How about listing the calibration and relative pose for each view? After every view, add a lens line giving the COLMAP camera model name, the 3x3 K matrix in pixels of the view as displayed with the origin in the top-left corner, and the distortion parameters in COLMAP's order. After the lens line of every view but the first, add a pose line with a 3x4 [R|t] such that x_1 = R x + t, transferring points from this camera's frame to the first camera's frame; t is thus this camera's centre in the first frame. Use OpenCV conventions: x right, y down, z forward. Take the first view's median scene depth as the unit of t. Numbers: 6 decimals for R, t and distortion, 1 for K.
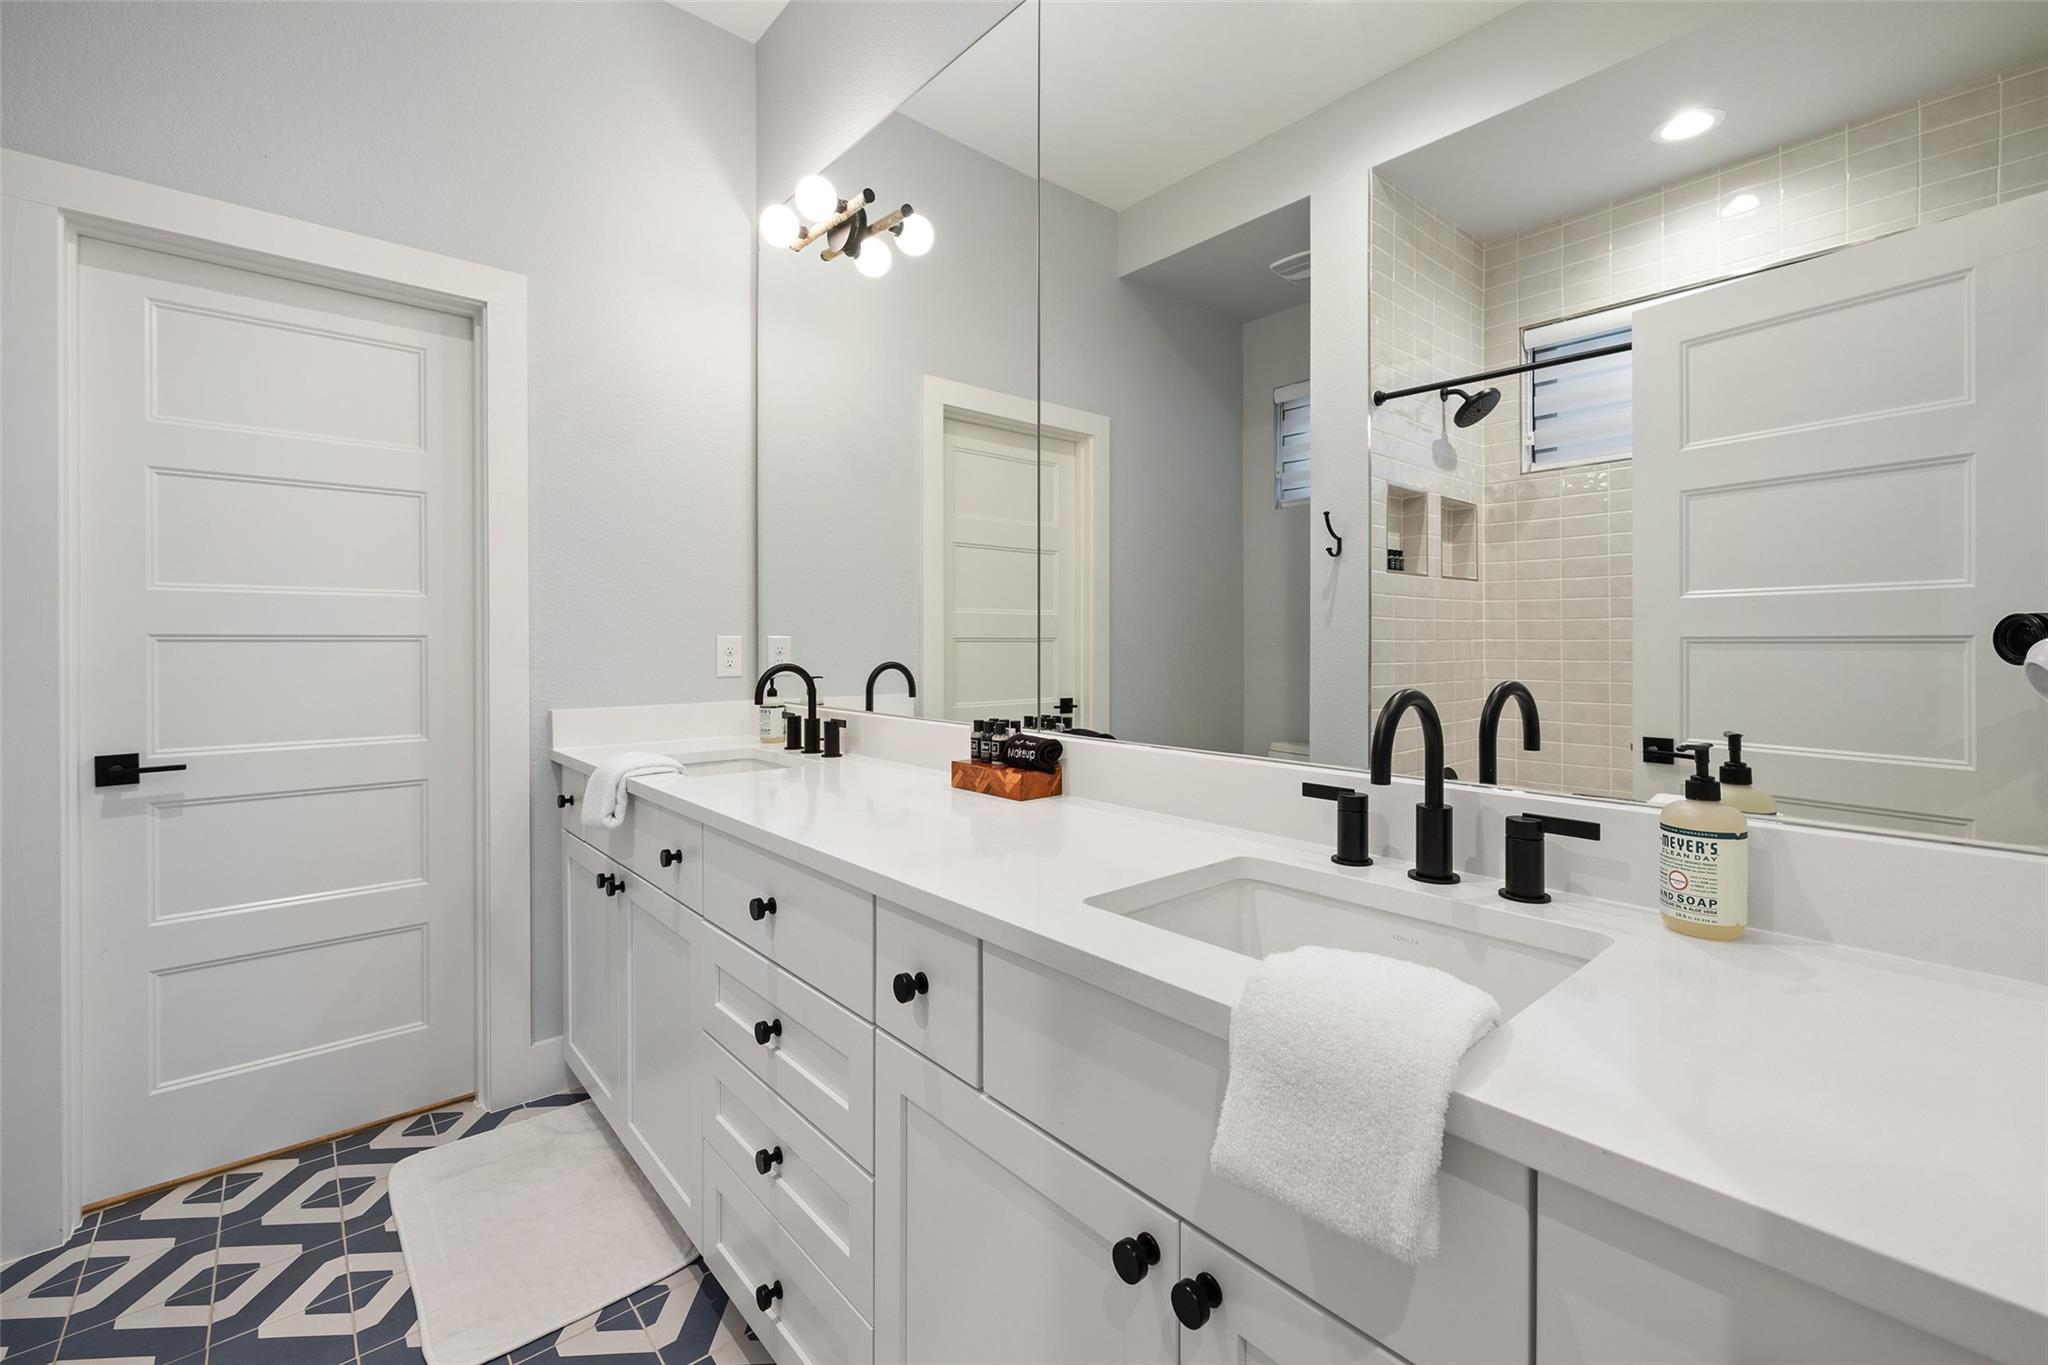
lens RADIAL K [[882.0, 0, 1024.3], [0, 882.0, 641.2], [0, 0, 1]] dist [-0.001370, 0.000516]
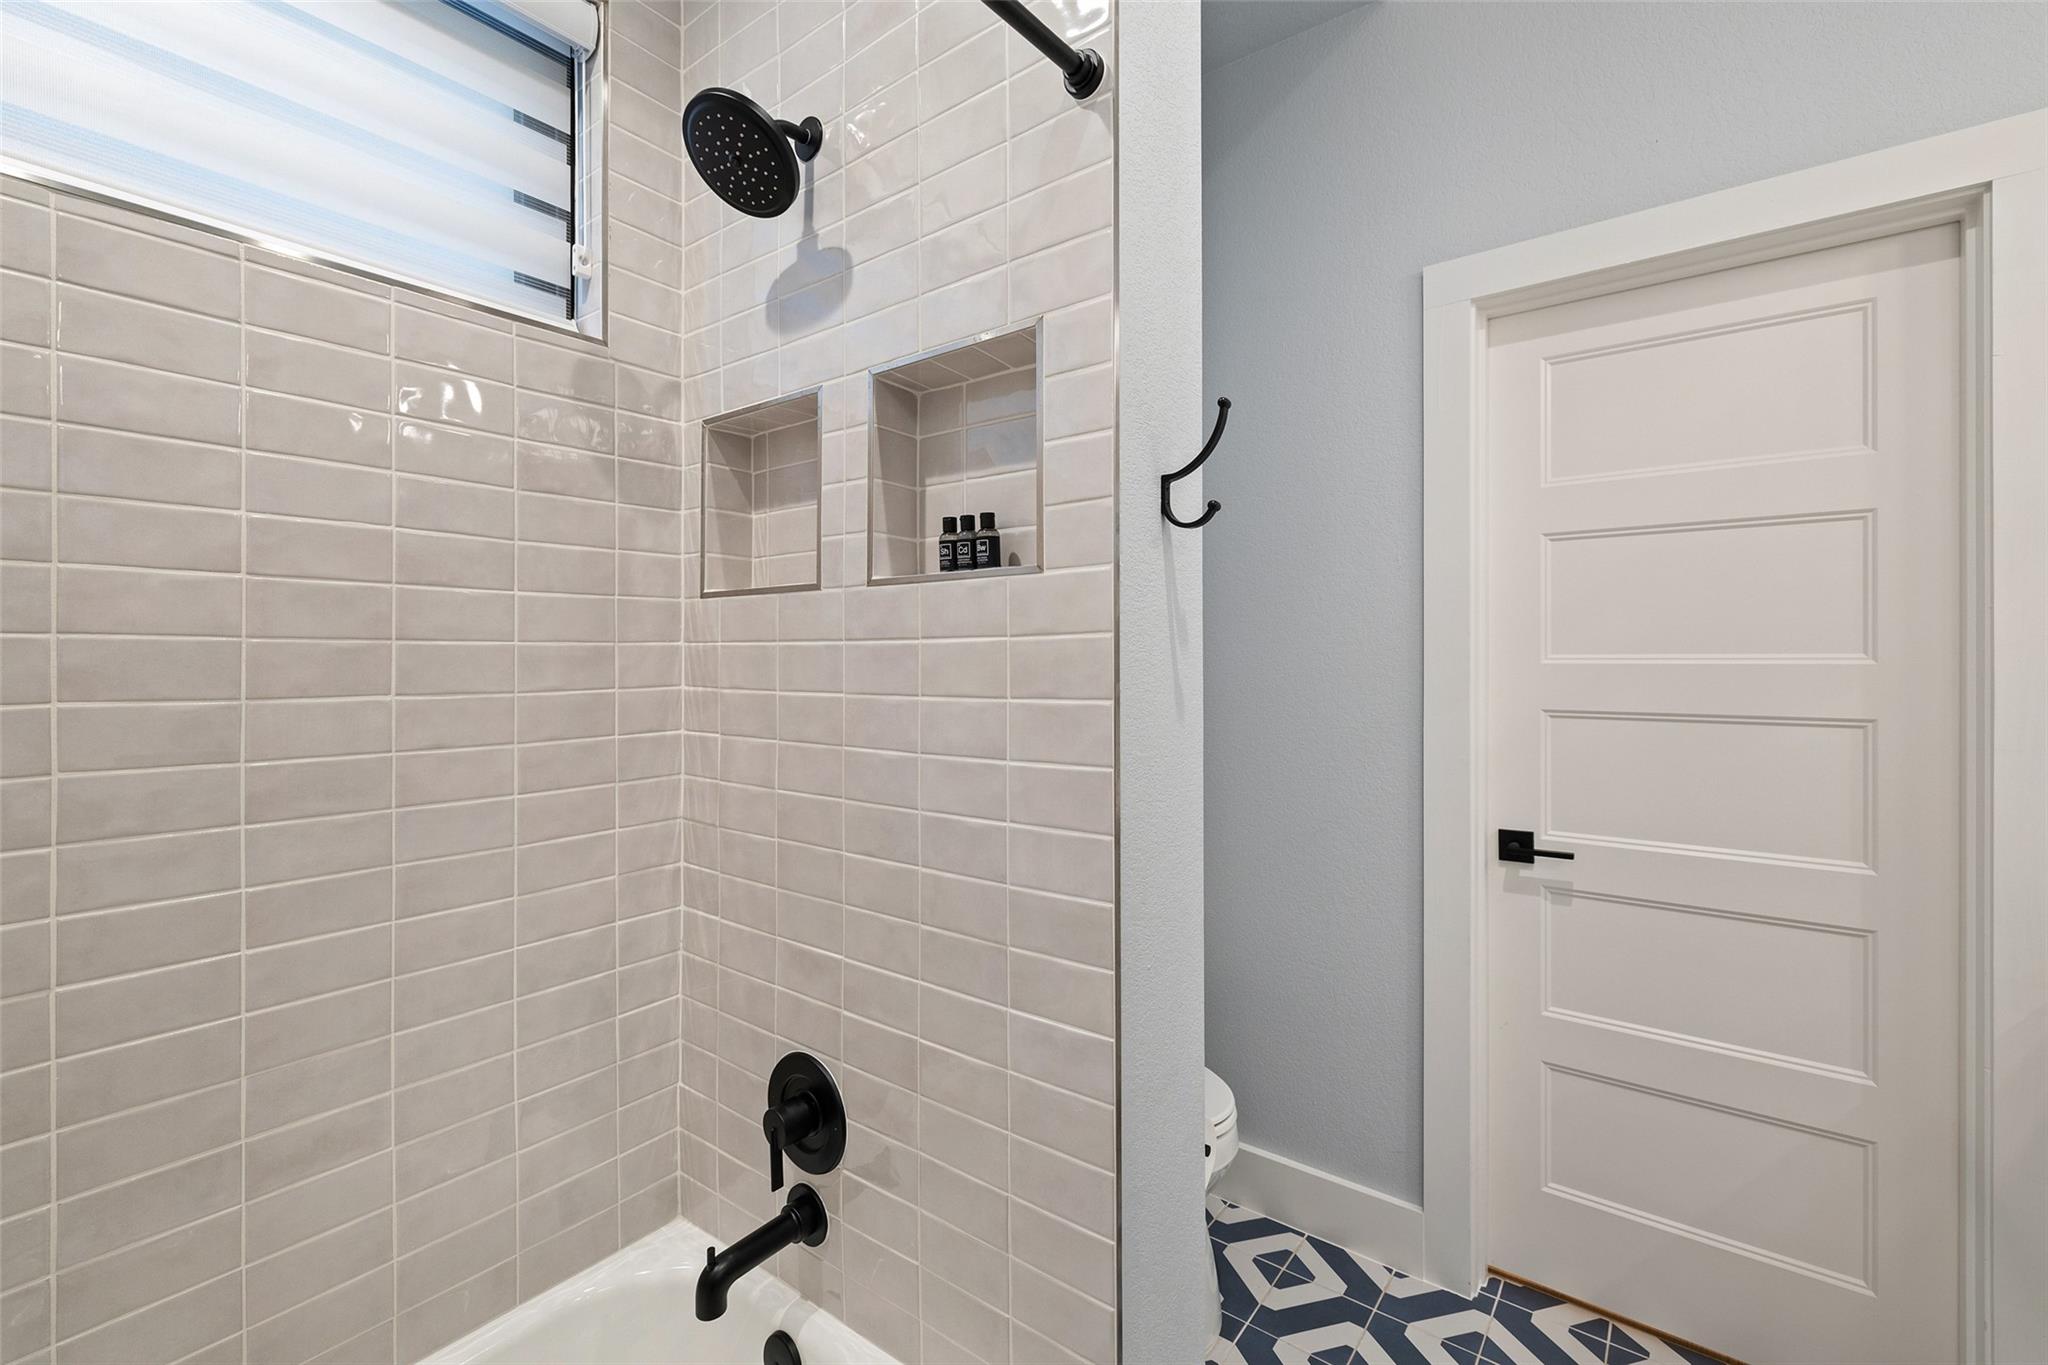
lens RADIAL K [[882.0, 0, 1026.2], [0, 882.0, 673.0], [0, 0, 1]] dist [-0.001370, 0.000516]
pose [[0.207205, 0.006316, -0.978277, -0.151168], [0.000655, 0.999978, 0.006595, -0.047642], [0.978297, -0.002007, 0.207196, 0.221148]]
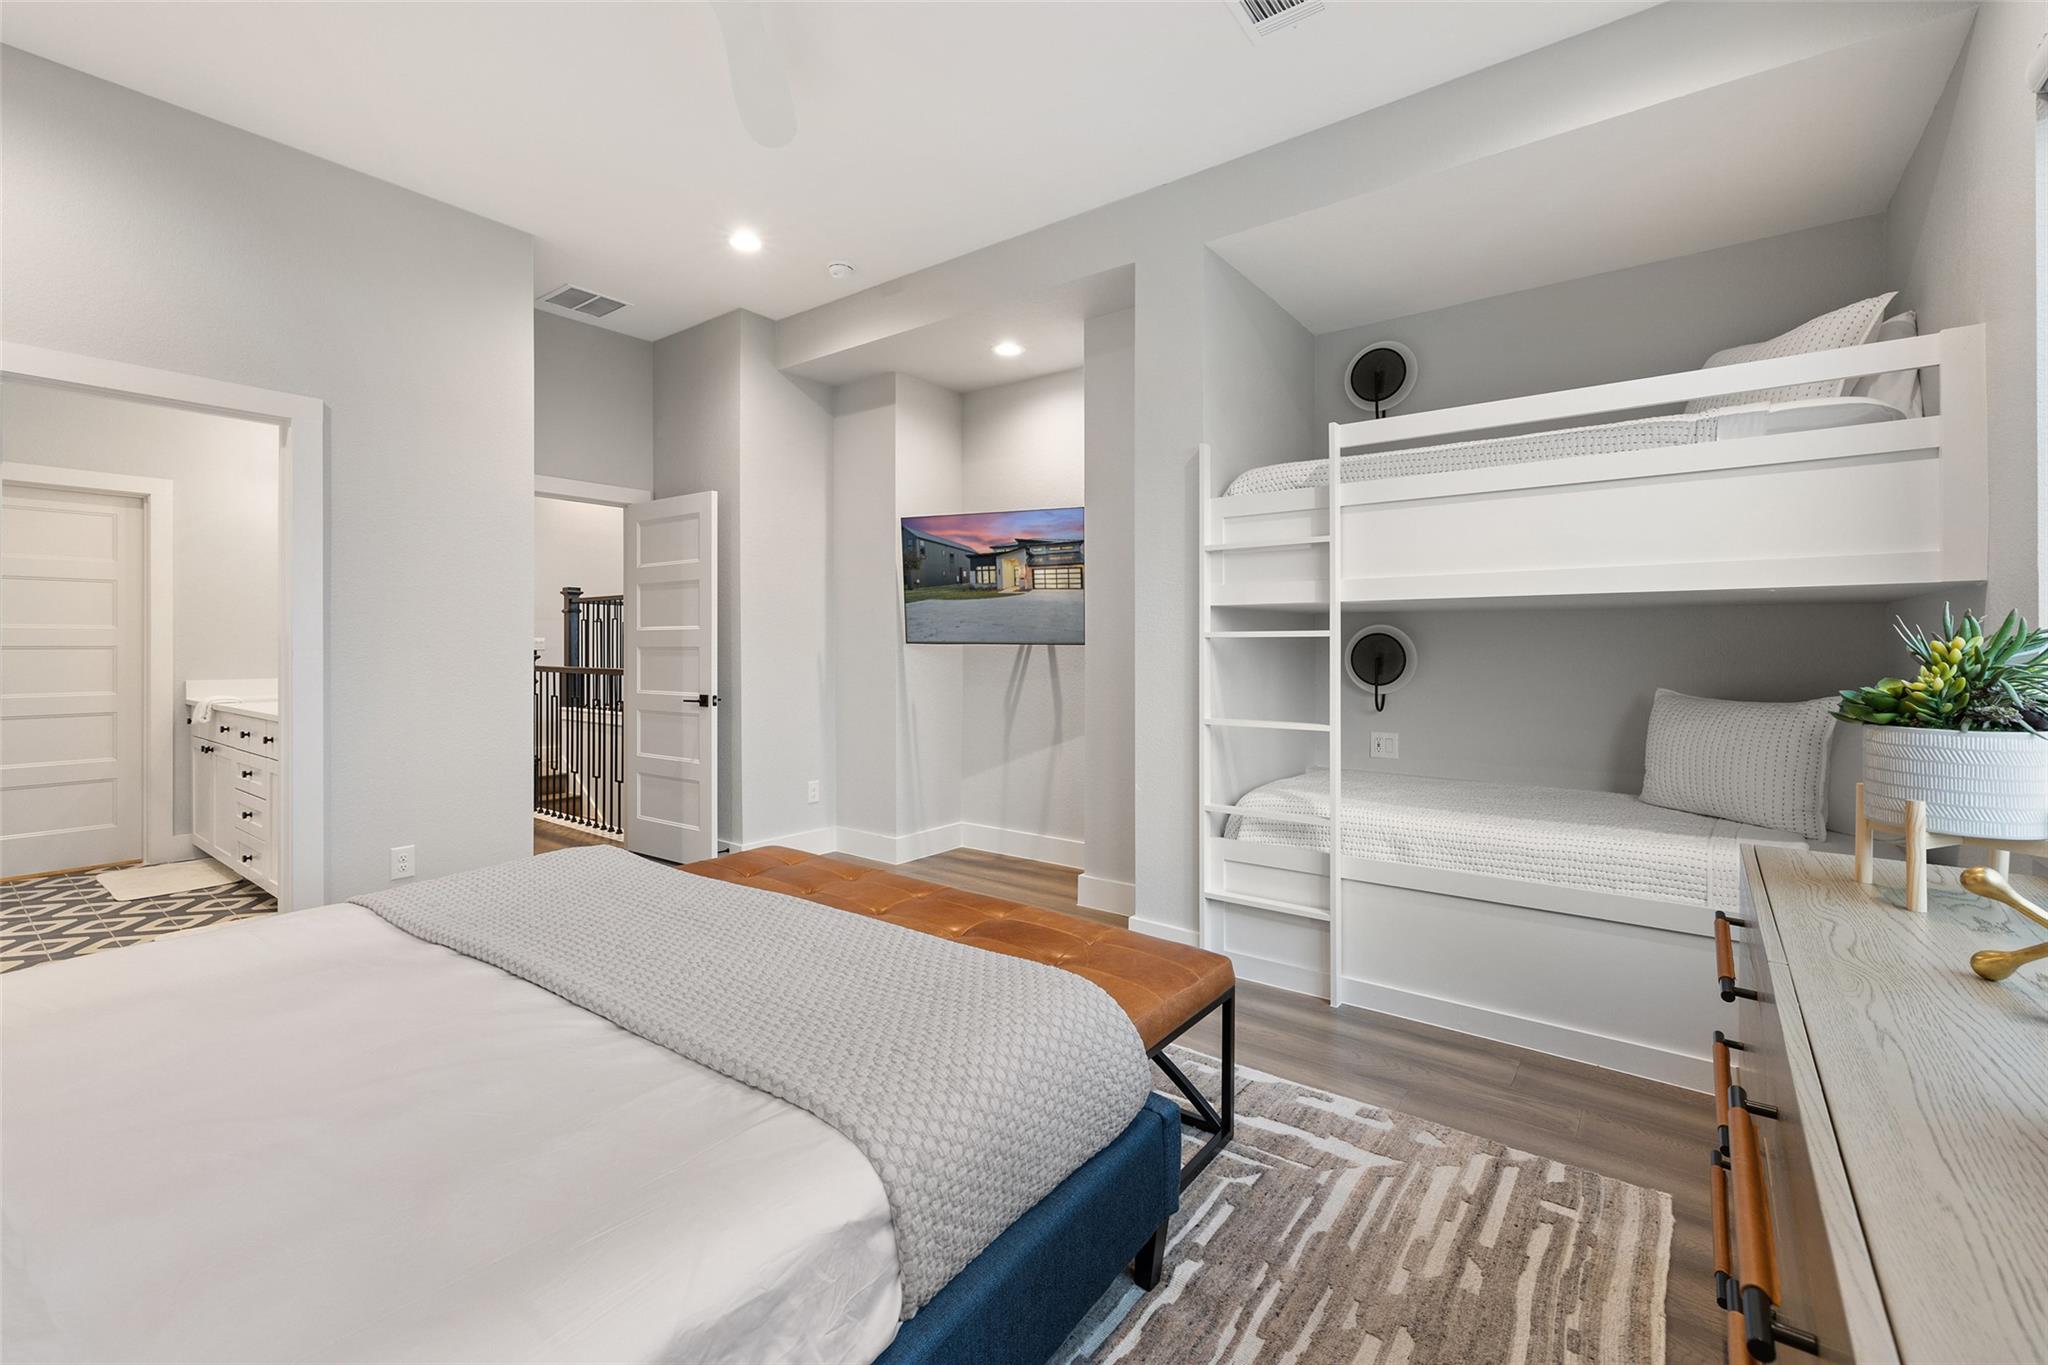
lens RADIAL K [[882.0, 0, 1022.2], [0, 882.0, 669.2], [0, 0, 1]] dist [-0.001370, 0.000516]
pose [[0.978437, 0.002066, 0.206537, 1.092154], [-0.001022, 0.999986, -0.005163, 0.061613], [-0.206544, 0.004841, 0.978425, -1.637990]]
